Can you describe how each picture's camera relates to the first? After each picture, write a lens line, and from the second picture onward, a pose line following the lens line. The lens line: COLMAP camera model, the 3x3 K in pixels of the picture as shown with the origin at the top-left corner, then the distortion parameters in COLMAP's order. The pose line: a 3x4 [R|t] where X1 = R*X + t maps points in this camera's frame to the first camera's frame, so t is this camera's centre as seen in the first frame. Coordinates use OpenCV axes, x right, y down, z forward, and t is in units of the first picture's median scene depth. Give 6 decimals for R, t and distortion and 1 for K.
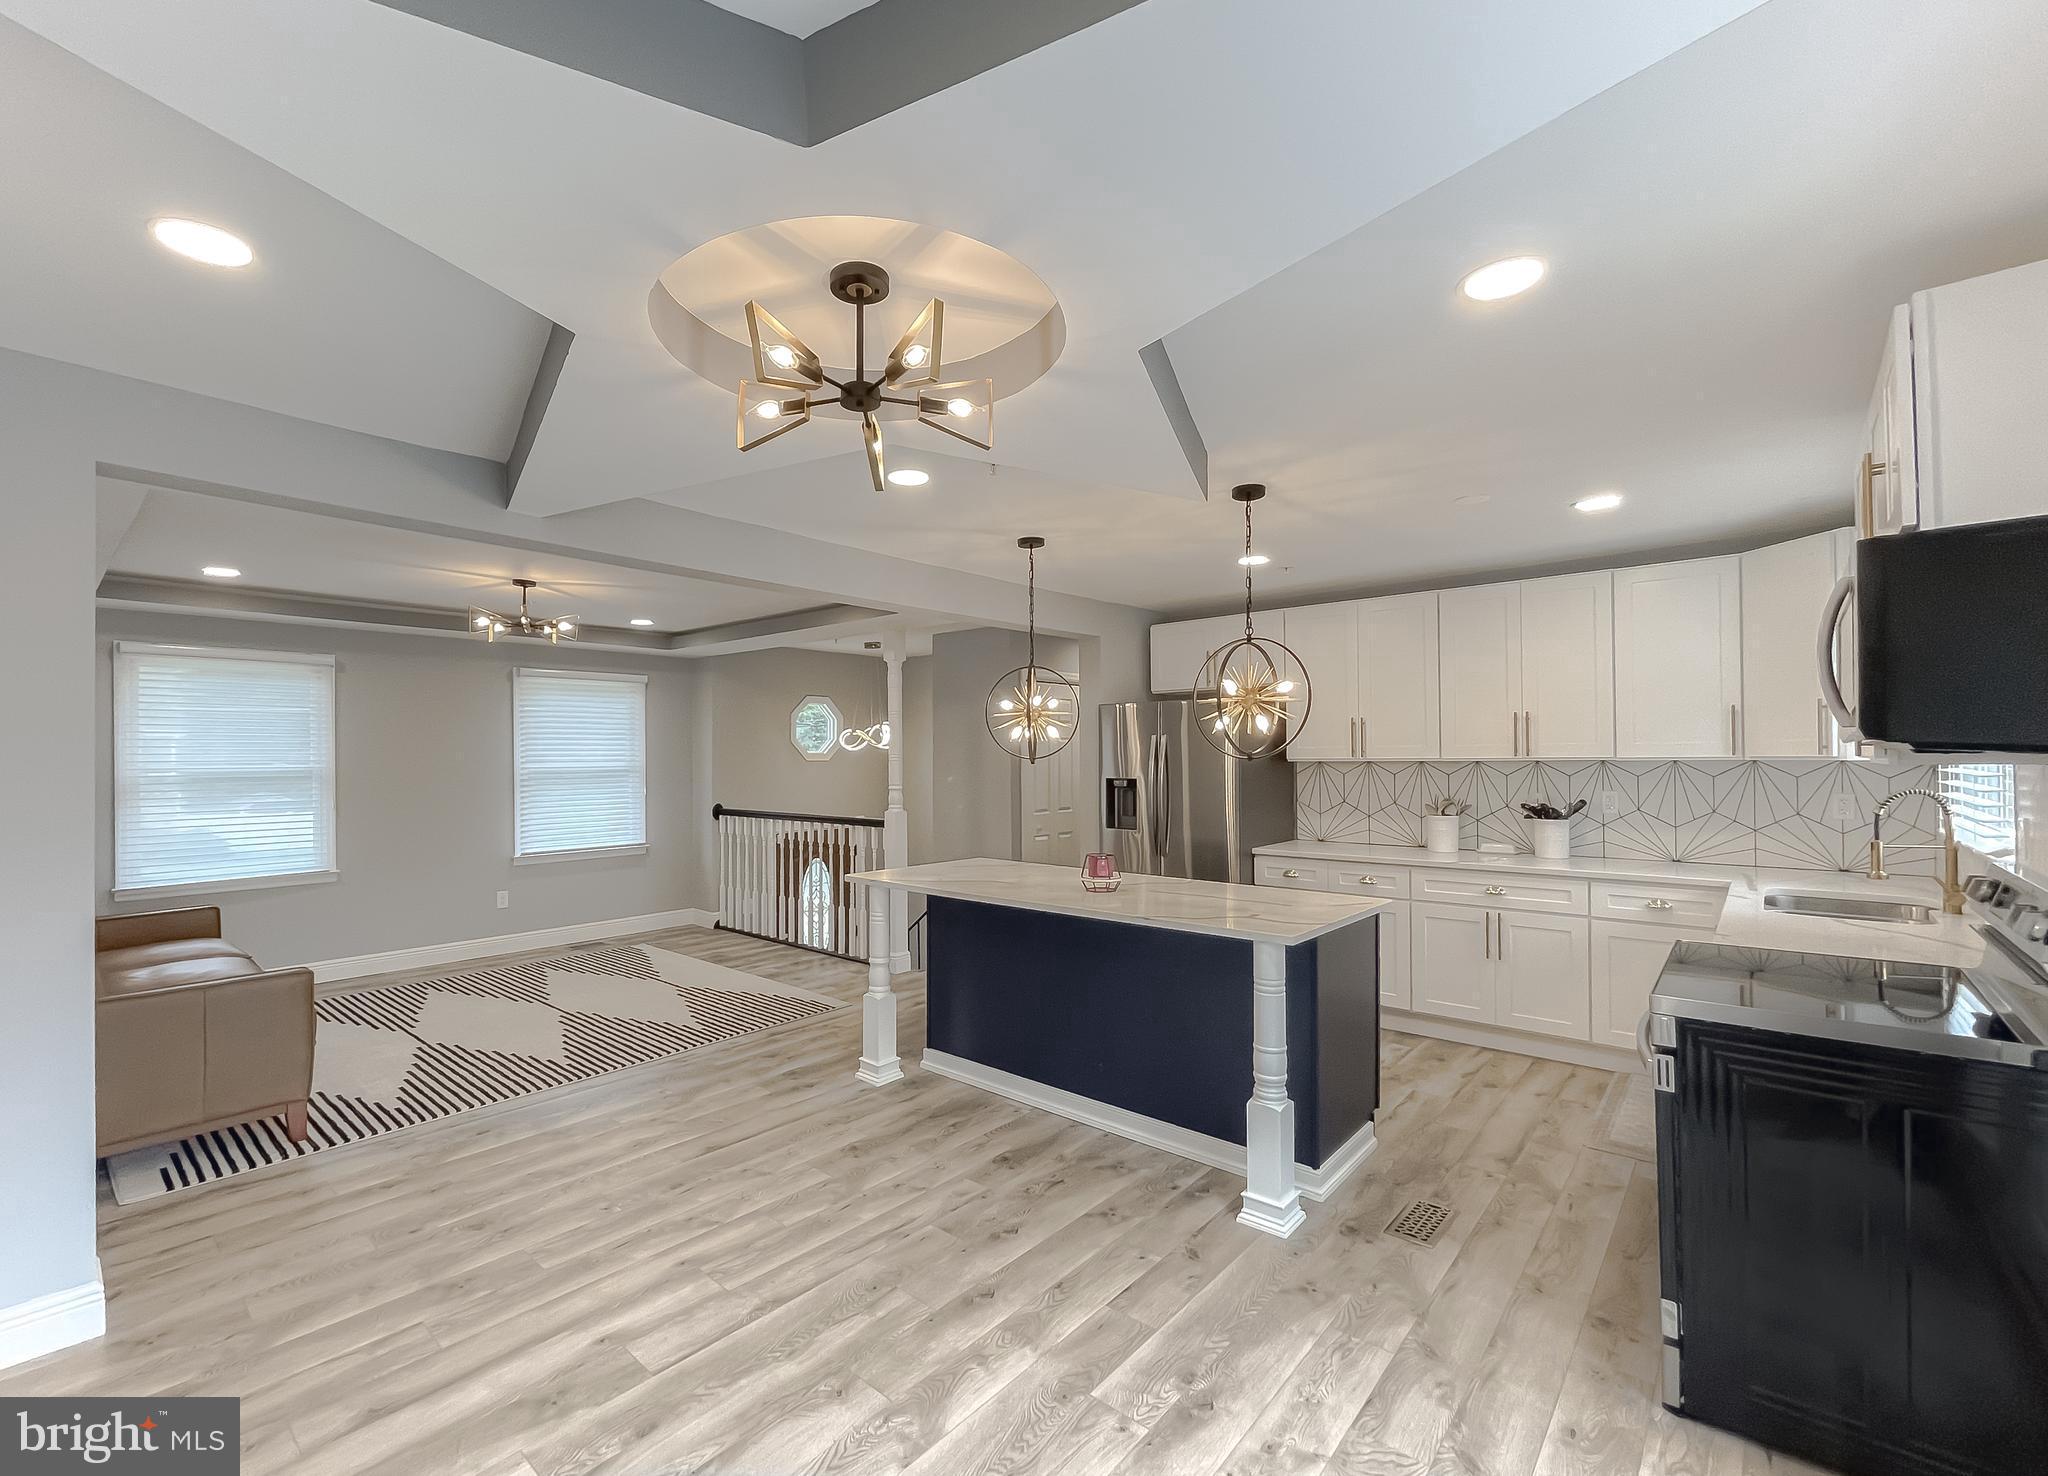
lens RADIAL K [[866.9, 0, 967.9], [0, 866.9, 759.4], [0, 0, 1]] dist [-0.002439, 0.002198]
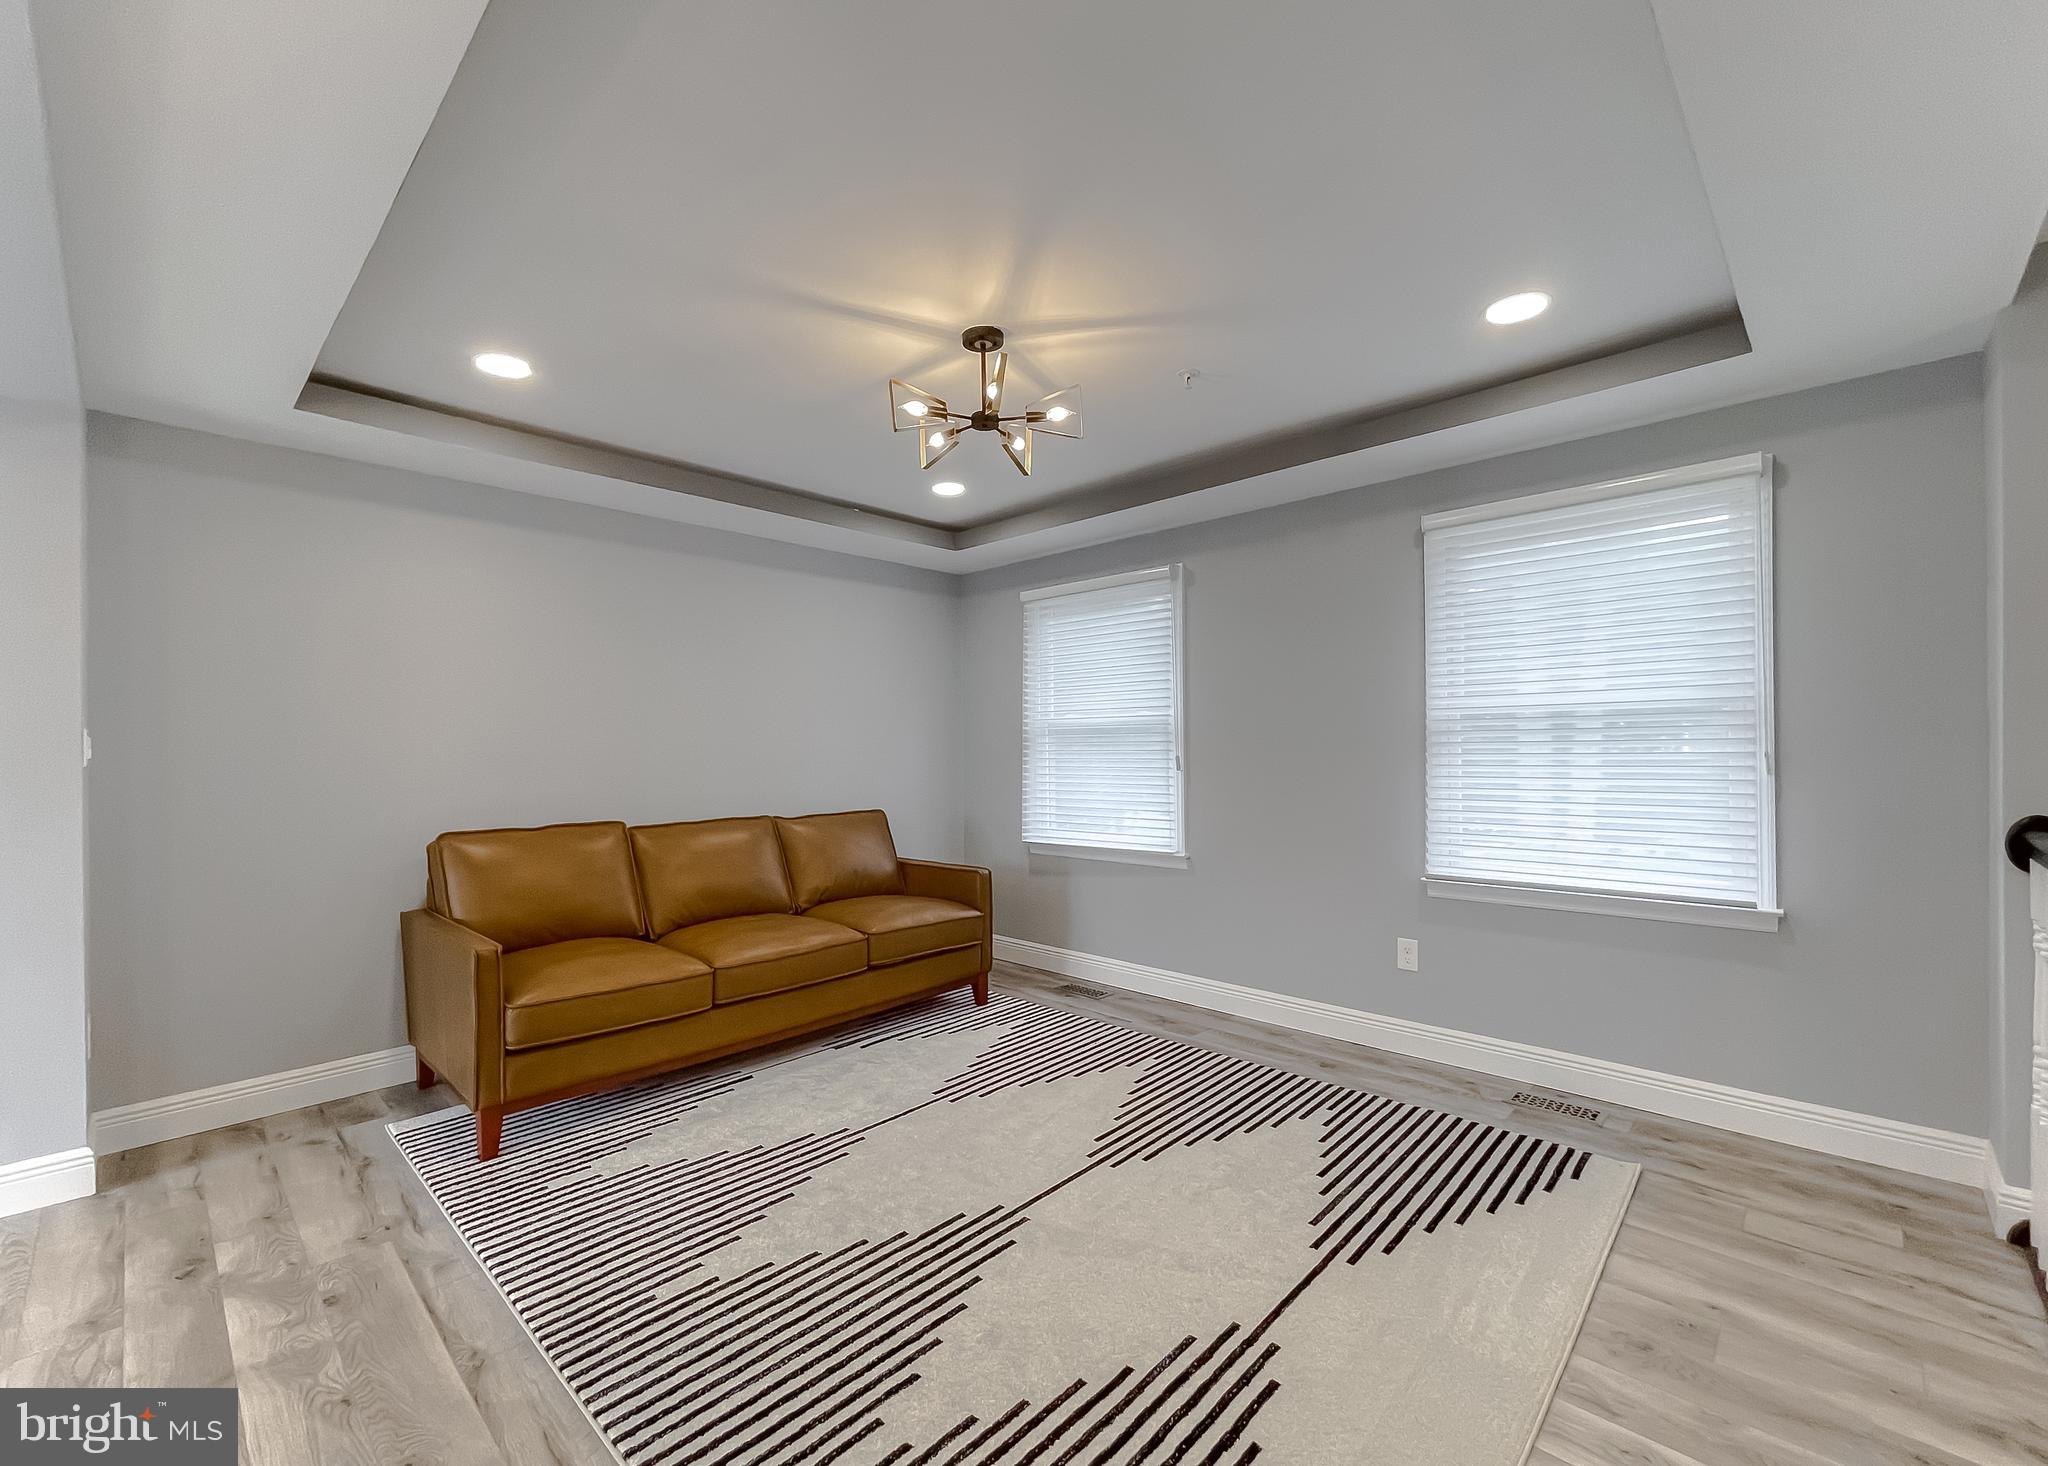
lens RADIAL K [[866.9, 0, 1013.1], [0, 866.9, 745.2], [0, 0, 1]] dist [-0.002439, 0.002198]
pose [[-0.026019, 0.000534, -0.999661, 0.013120], [0.005079, 0.999987, 0.000402, 0.059503], [0.999649, -0.005067, -0.026021, 1.511017]]
